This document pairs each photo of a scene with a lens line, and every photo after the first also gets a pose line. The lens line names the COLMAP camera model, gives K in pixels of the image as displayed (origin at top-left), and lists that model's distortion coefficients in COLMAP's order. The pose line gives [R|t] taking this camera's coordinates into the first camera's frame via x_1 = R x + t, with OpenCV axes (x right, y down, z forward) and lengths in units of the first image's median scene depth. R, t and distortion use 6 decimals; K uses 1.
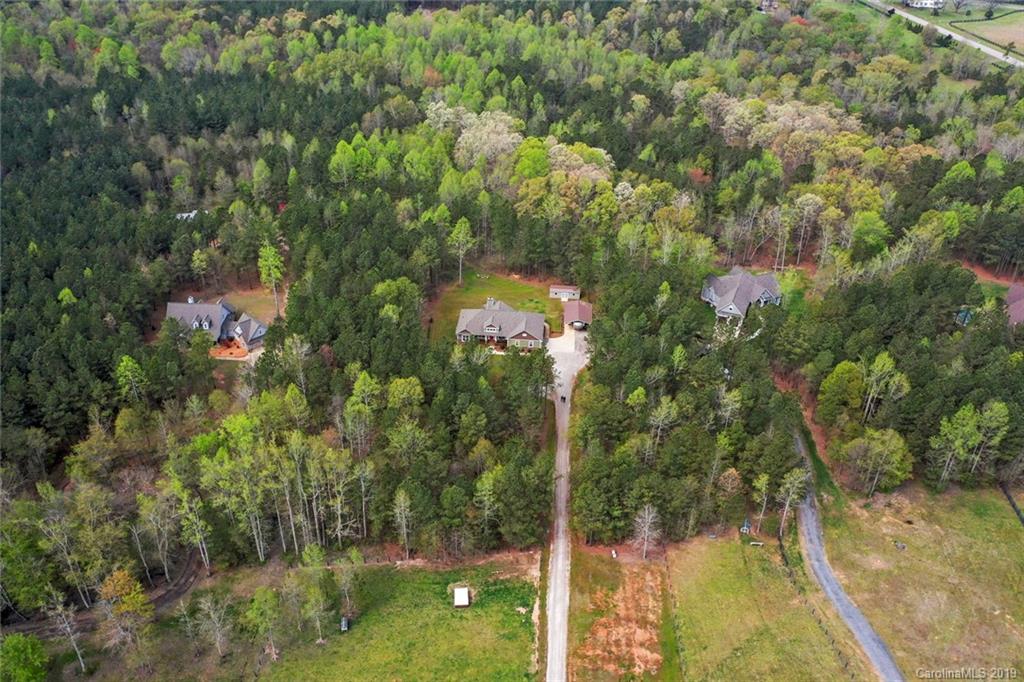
lens RADIAL K [[827.5, 0, 511.6], [0, 827.5, 349.3], [0, 0, 1]] dist [0.019060, 0.004457]
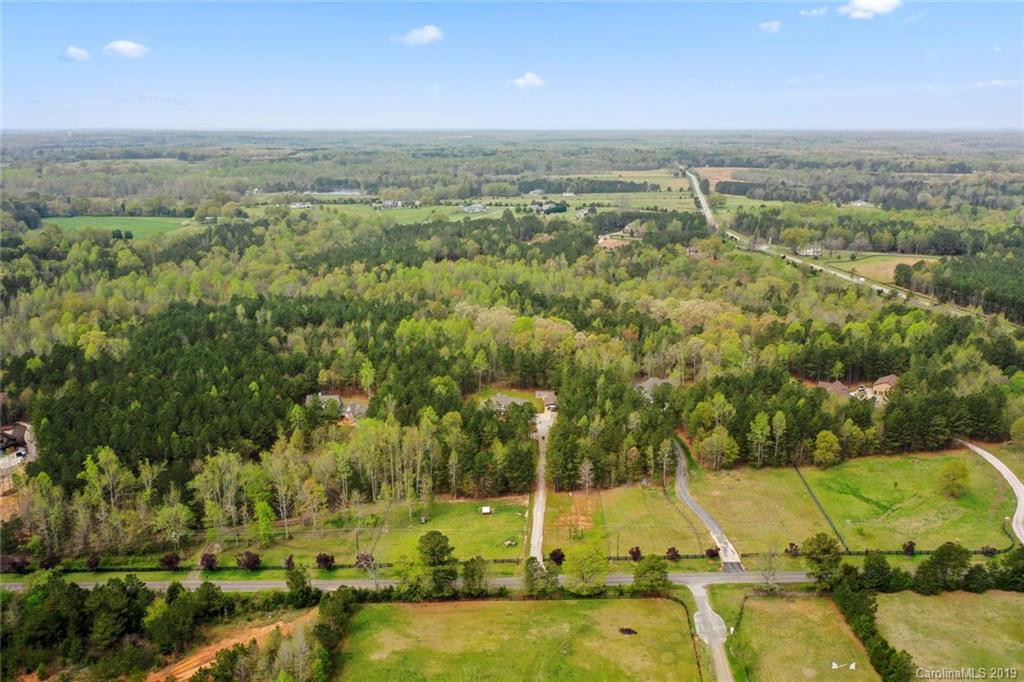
lens RADIAL K [[827.5, 0, 511.6], [0, 827.5, 349.3], [0, 0, 1]] dist [0.019060, 0.004457]
pose [[0.999728, -0.023147, -0.002720, 0.004976], [0.021053, 0.946973, -0.320621, 0.307775], [0.009997, 0.320477, 0.947204, -0.468556]]
